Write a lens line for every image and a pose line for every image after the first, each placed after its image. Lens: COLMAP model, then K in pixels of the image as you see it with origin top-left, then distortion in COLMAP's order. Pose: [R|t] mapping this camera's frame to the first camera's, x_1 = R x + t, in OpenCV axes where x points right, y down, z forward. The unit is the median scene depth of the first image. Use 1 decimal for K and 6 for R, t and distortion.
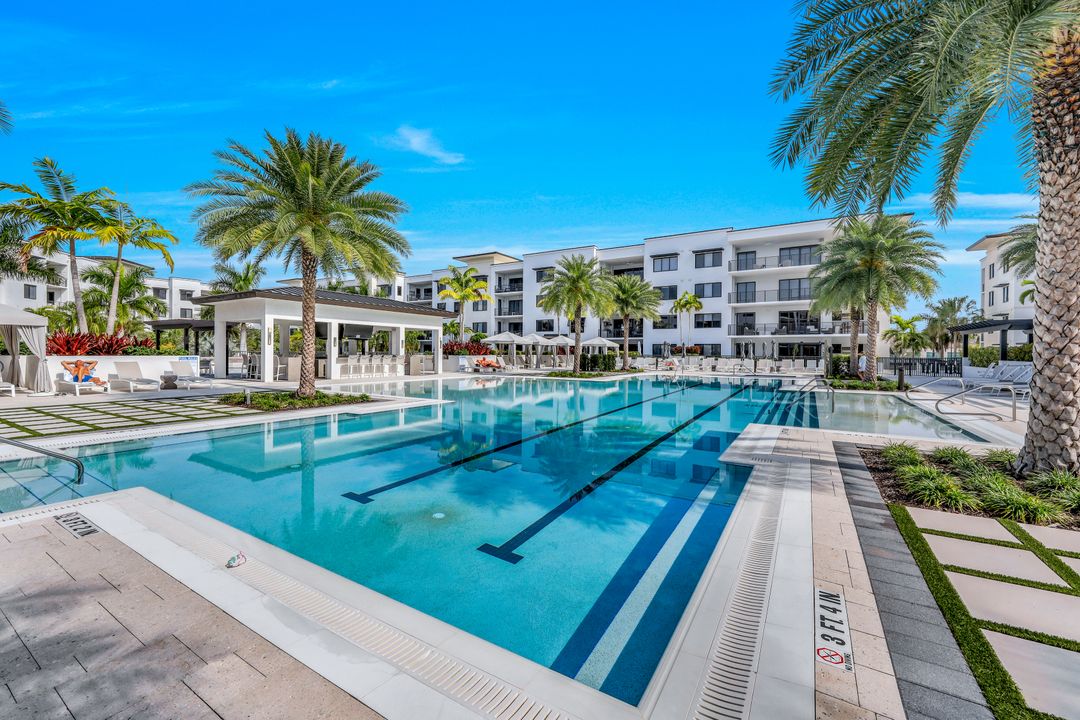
lens RADIAL K [[443.4, 0, 538.5], [0, 443.4, 350.7], [0, 0, 1]] dist [0.001004, 0.000287]
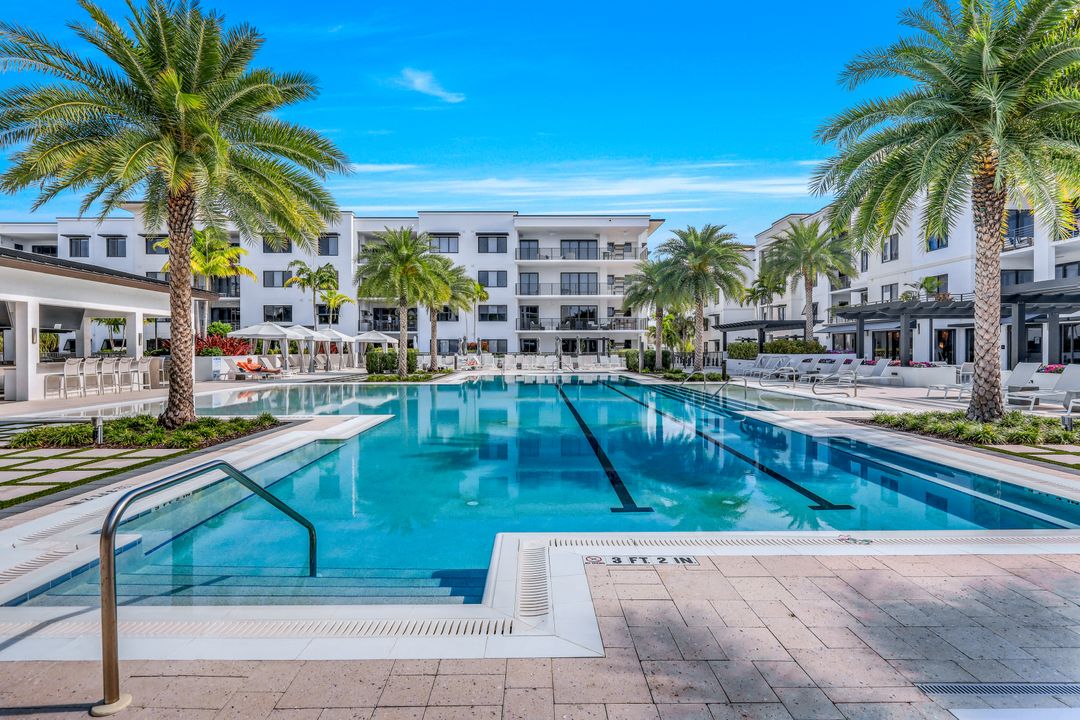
lens RADIAL K [[552.3, 0, 541.8], [0, 552.3, 350.3], [0, 0, 1]] dist [0.003344, 0.000376]
pose [[0.842135, -0.009736, 0.539179, -0.140794], [0.007231, 0.999951, 0.006761, -0.000418], [-0.539218, -0.001795, 0.842164, 0.018721]]
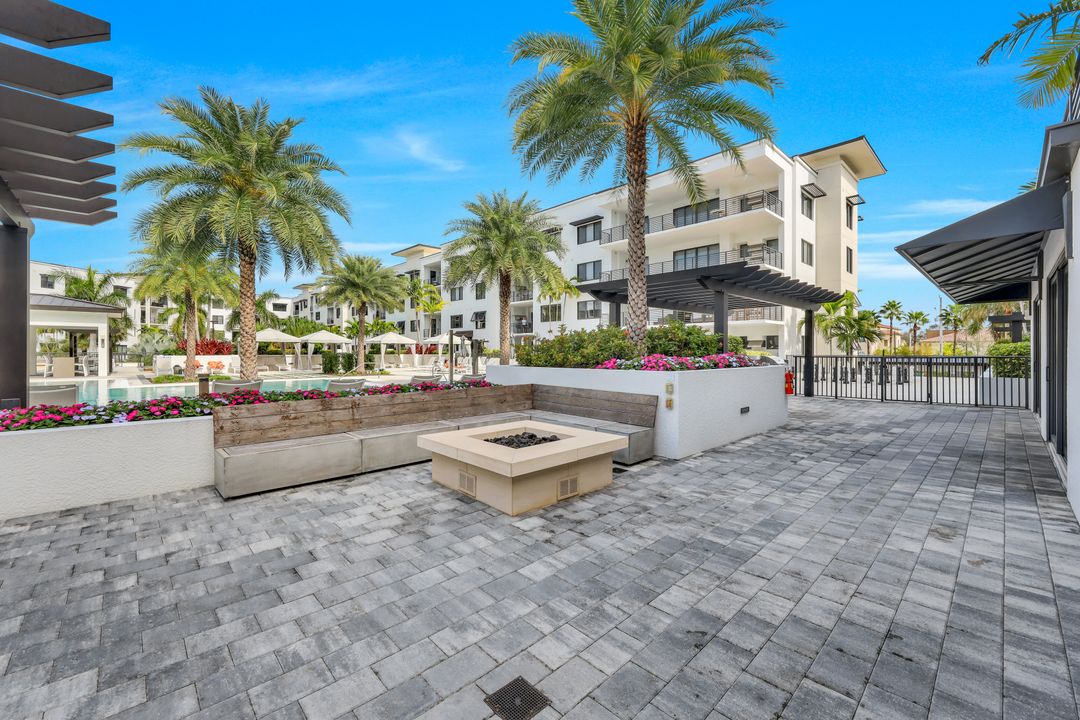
lens RADIAL K [[443.4, 0, 538.5], [0, 443.4, 350.7], [0, 0, 1]] dist [0.001004, 0.000287]
pose [[0.964310, -0.009018, -0.264622, 0.541501], [0.009217, 0.999957, -0.000491, 0.006017], [0.264615, -0.001966, 0.964352, 0.226827]]
